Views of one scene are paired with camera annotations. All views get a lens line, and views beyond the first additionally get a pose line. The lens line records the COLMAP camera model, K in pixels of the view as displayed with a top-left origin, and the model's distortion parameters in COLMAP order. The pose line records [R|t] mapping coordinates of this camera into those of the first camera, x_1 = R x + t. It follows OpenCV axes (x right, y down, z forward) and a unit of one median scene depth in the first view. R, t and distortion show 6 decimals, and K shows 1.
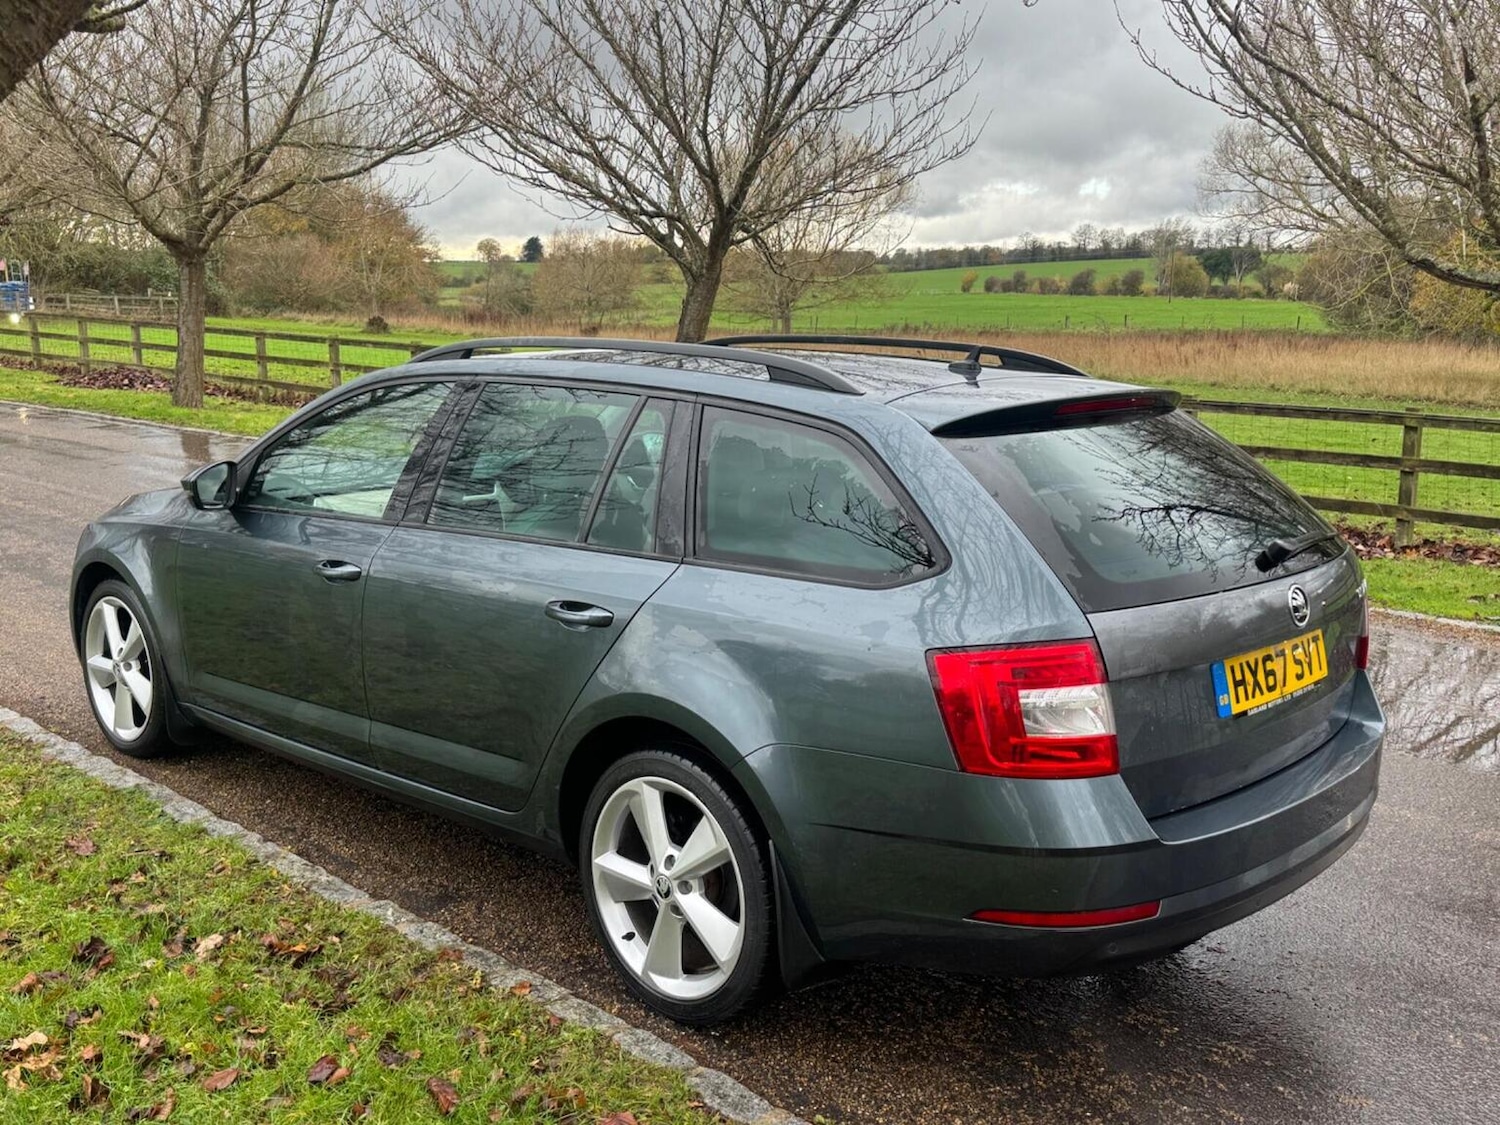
lens RADIAL K [[1430.6, 0, 764.8], [0, 1430.6, 569.6], [0, 0, 1]] dist [0.187514, -0.349145]
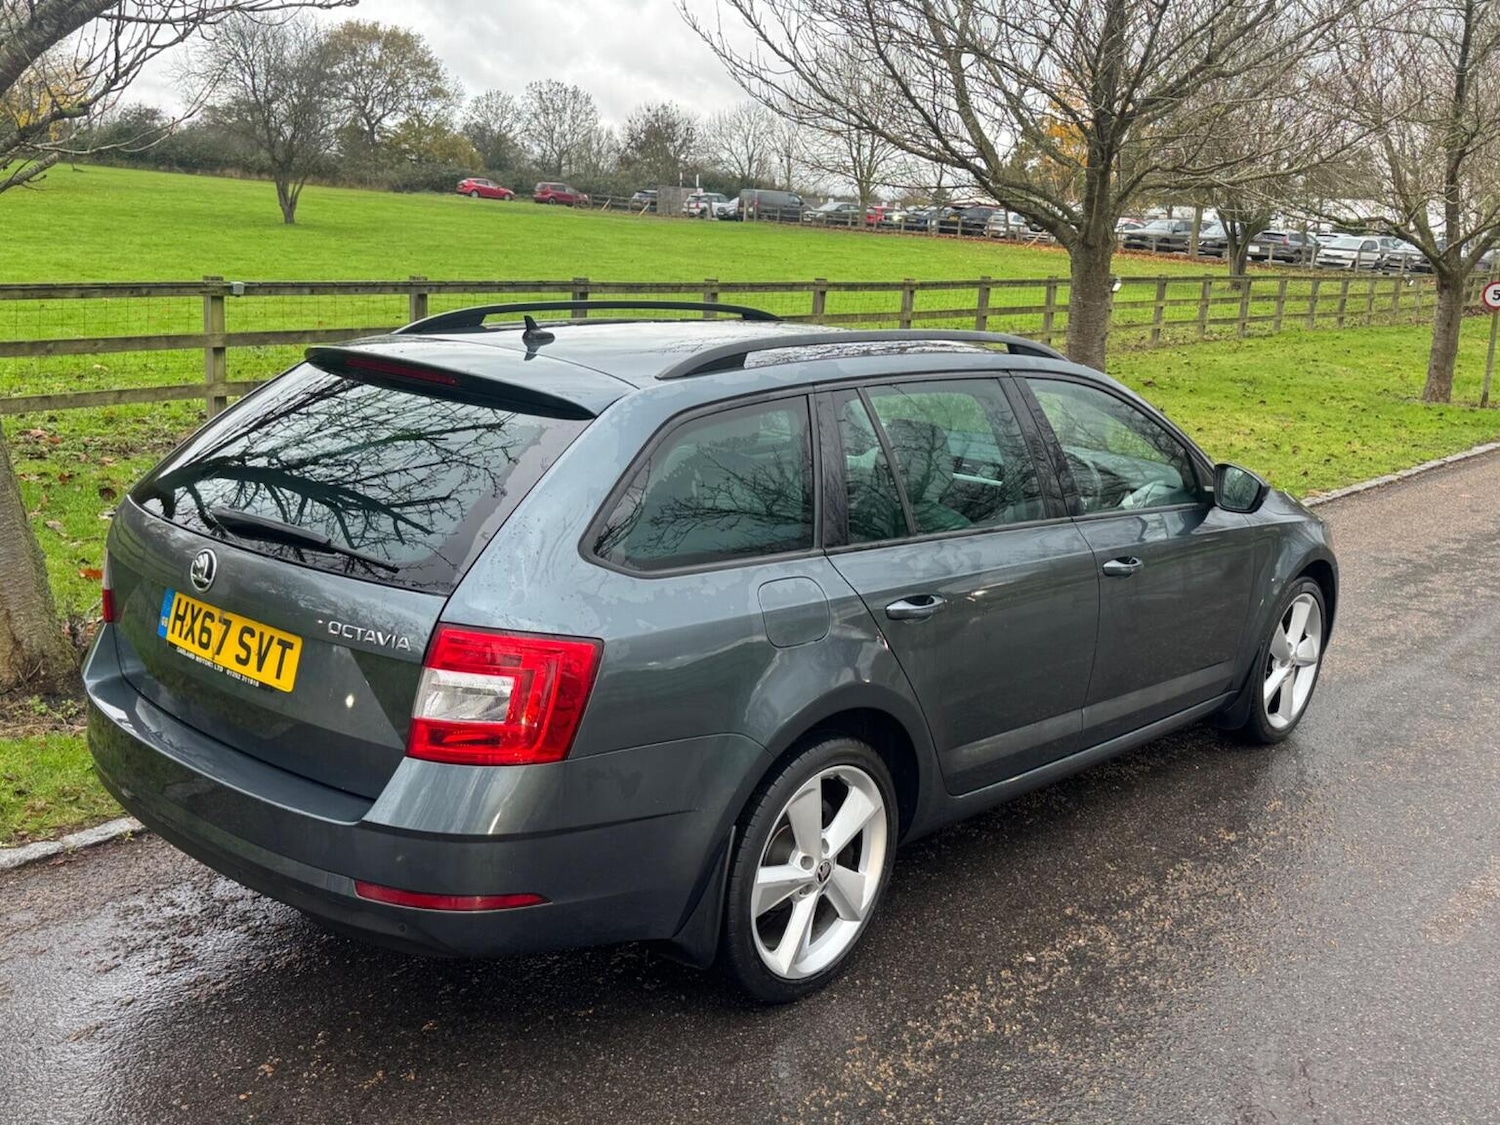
lens RADIAL K [[1426.2, 0, 750.0], [0, 1426.2, 562.5], [0, 0, 1]] dist [0.241367, -0.517540]
pose [[0.023813, 0.210314, -0.977344, 0.905614], [-0.231780, 0.952145, 0.199244, -0.177699], [0.972477, 0.221784, 0.071420, 0.873389]]
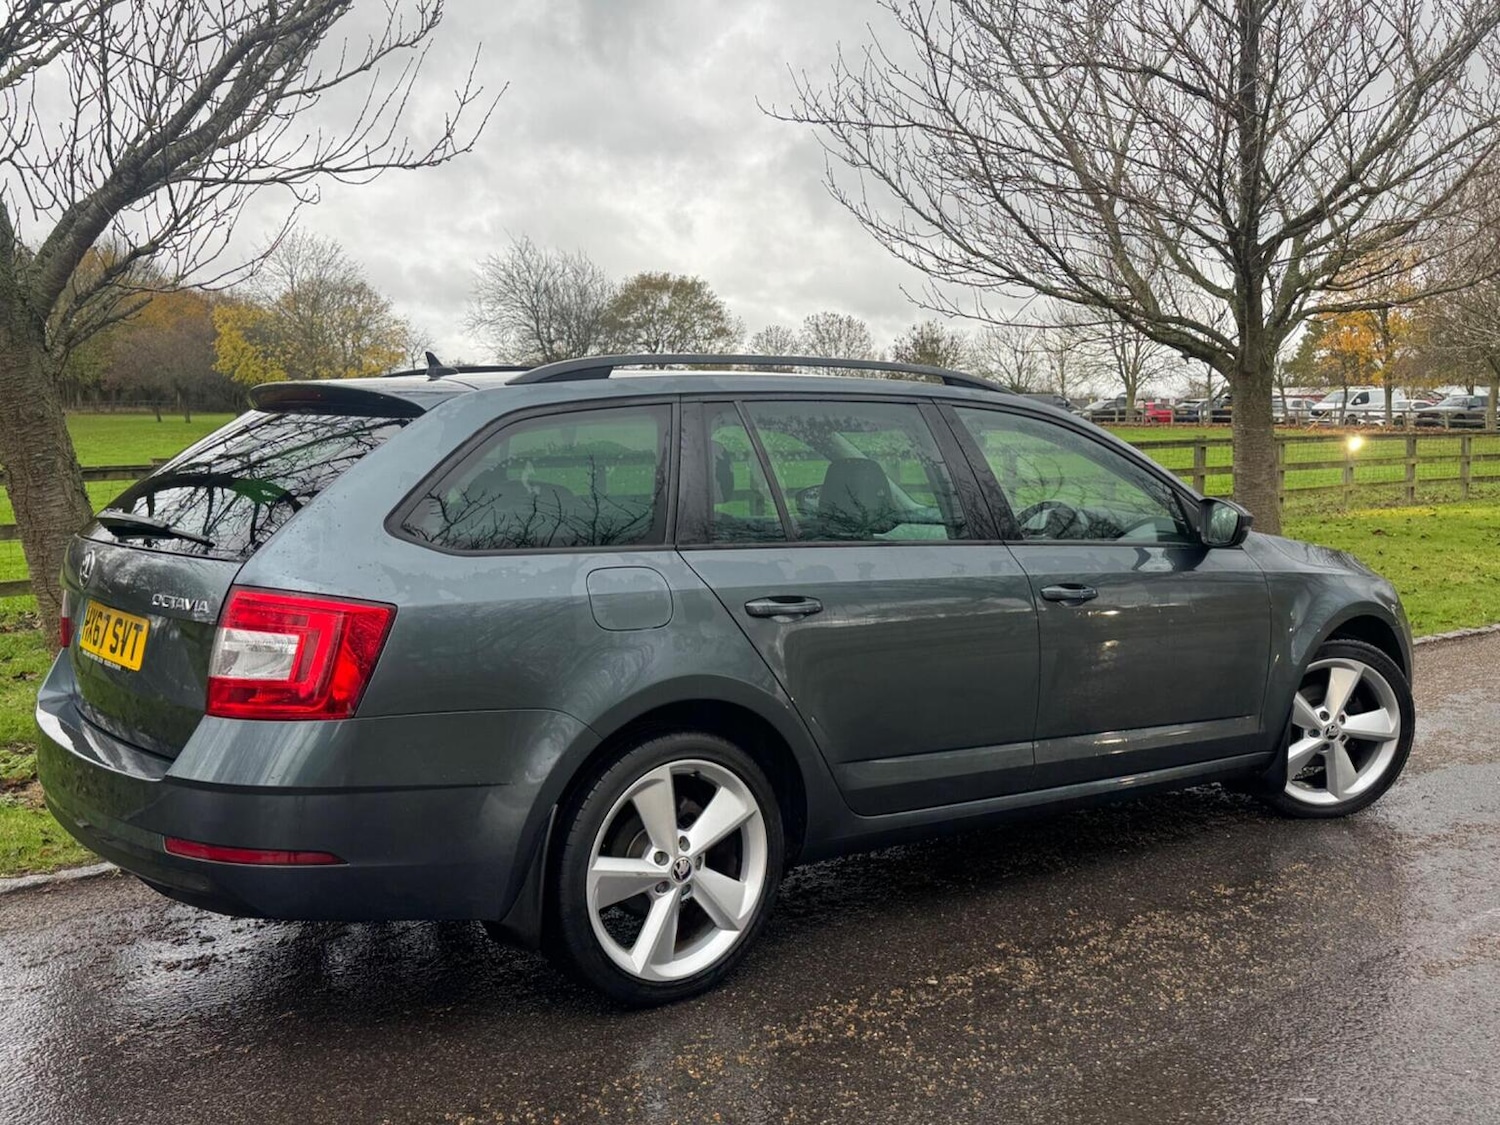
lens RADIAL K [[1431.5, 0, 762.1], [0, 1431.5, 570.7], [0, 0, 1]] dist [0.179047, -0.327168]
pose [[-0.162402, 0.072434, -0.984062, 0.916968], [-0.175942, 0.979194, 0.101112, -0.116566], [0.970912, 0.189558, -0.146279, 1.115914]]
